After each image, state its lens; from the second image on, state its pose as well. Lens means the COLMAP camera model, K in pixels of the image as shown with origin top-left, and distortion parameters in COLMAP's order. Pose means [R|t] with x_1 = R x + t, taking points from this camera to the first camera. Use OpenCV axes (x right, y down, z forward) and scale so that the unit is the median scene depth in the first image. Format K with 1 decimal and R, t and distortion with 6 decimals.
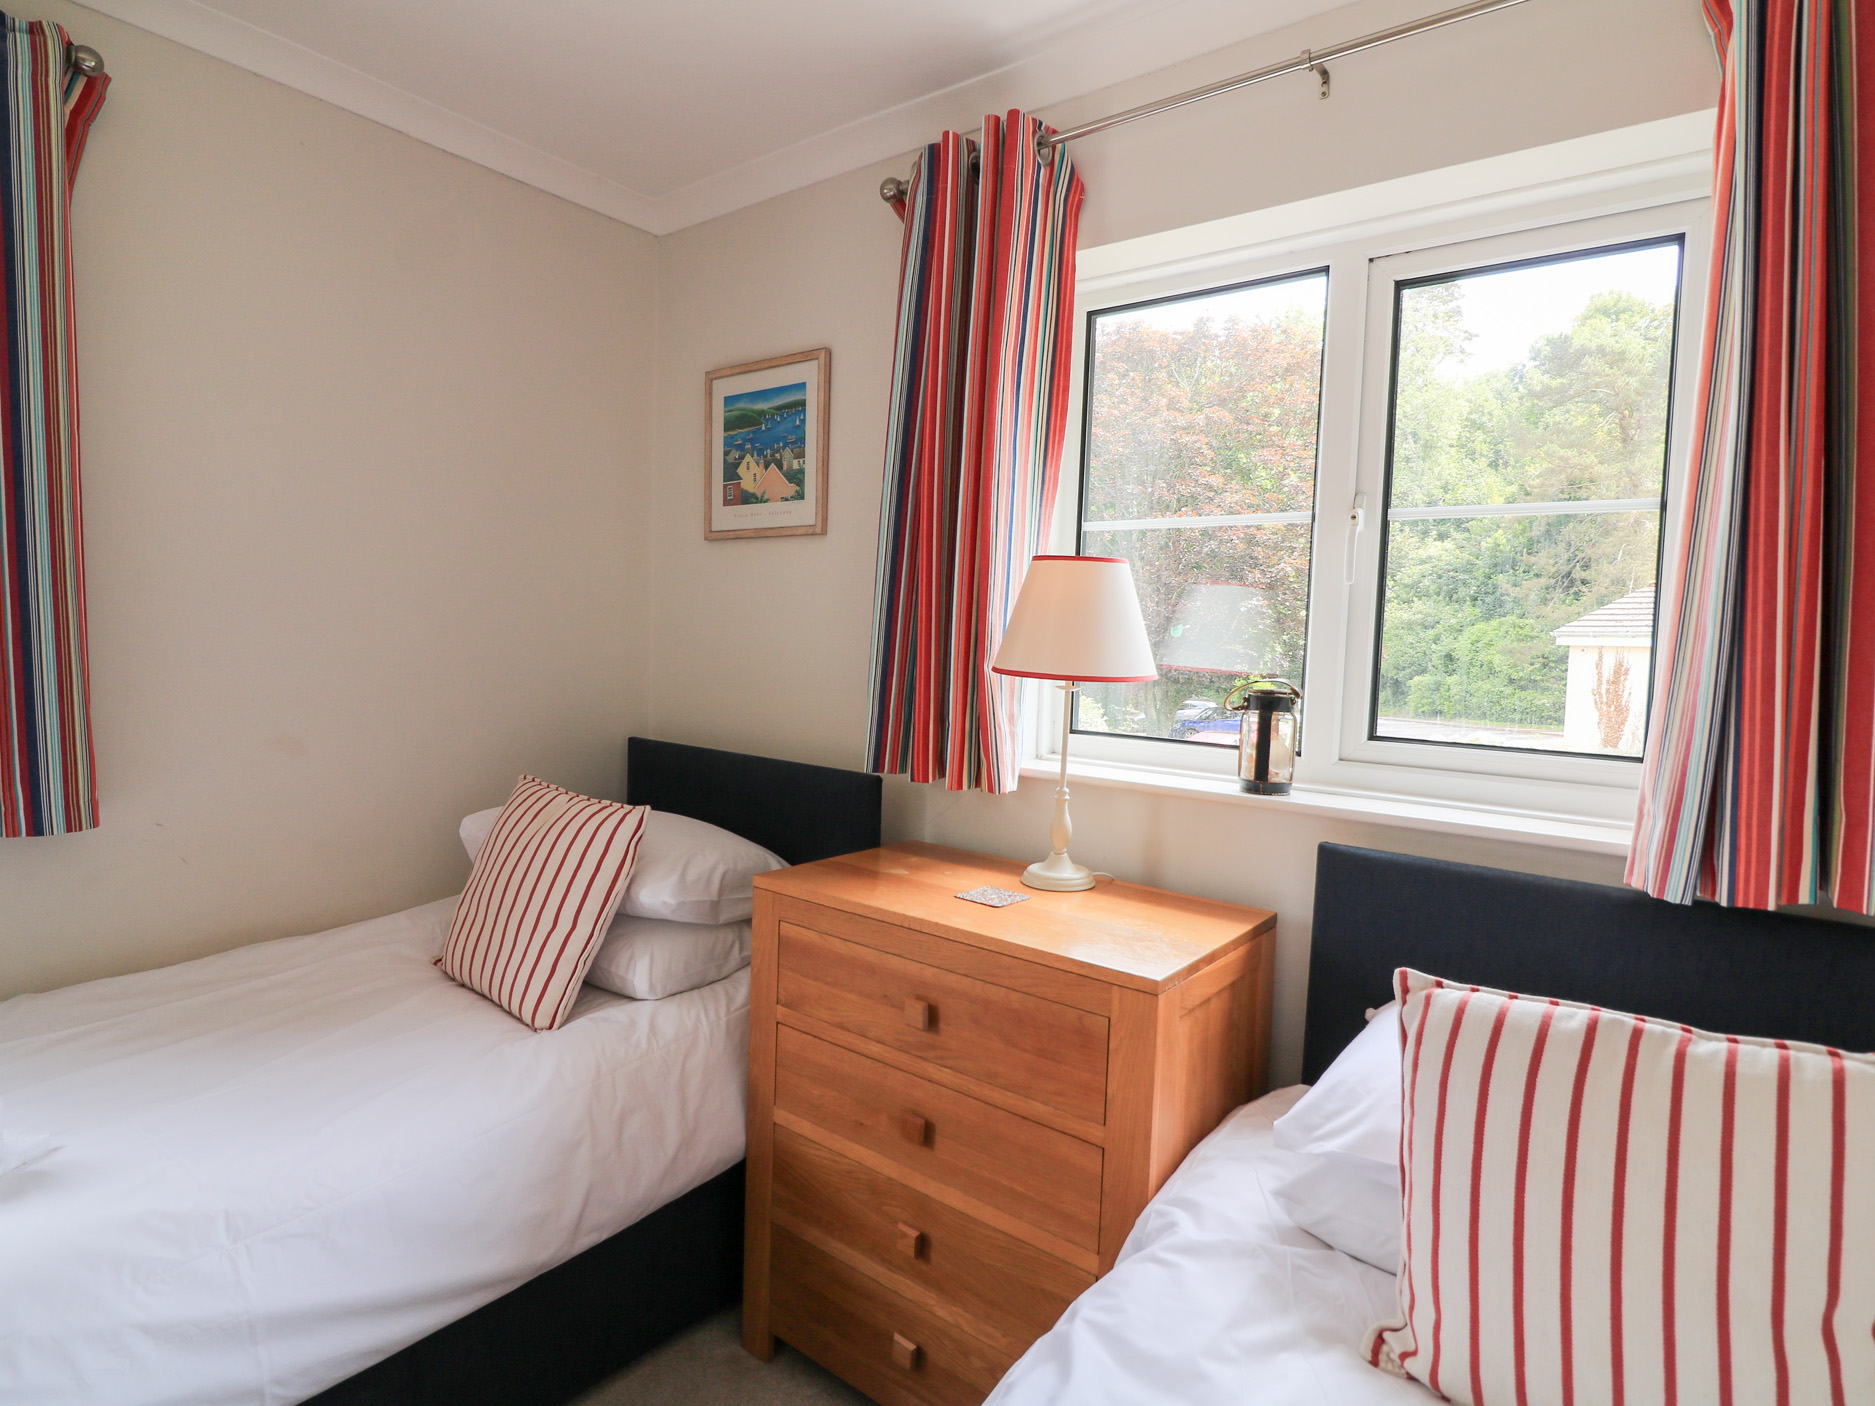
lens RADIAL K [[978.6, 0, 937.5], [0, 978.6, 703.0], [0, 0, 1]] dist [-0.004244, -0.000633]
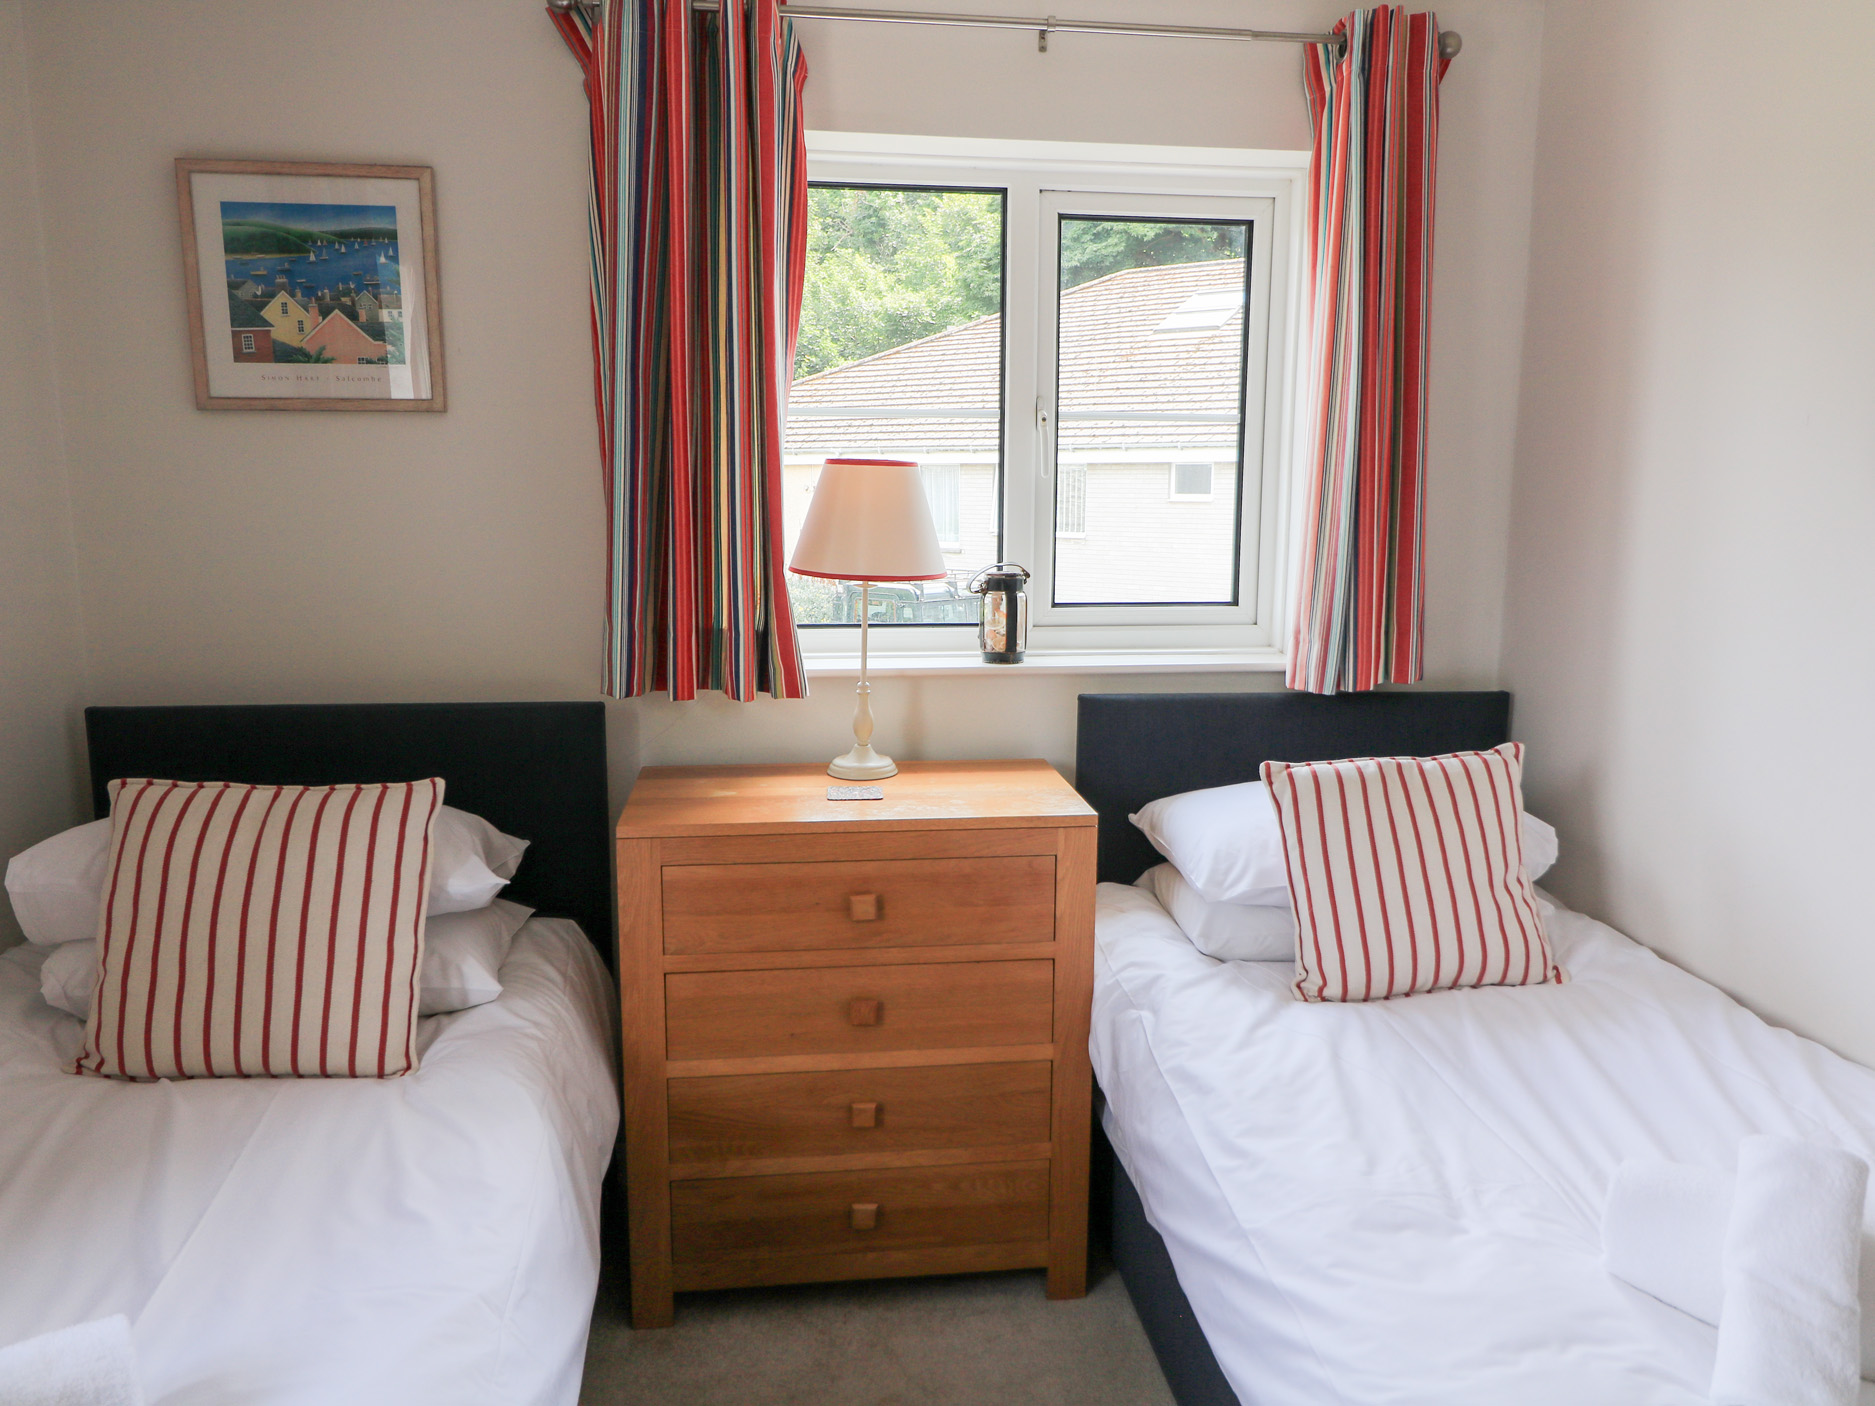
lens RADIAL K [[1316.4, 0, 937.5], [0, 1316.4, 703.0], [0, 0, 1]] dist [-0.005307, -0.004555]
pose [[0.717967, -0.149104, 0.679920, -0.767183], [0.066823, 0.987041, 0.145892, -0.090485], [-0.692862, -0.059311, 0.718627, -0.061976]]
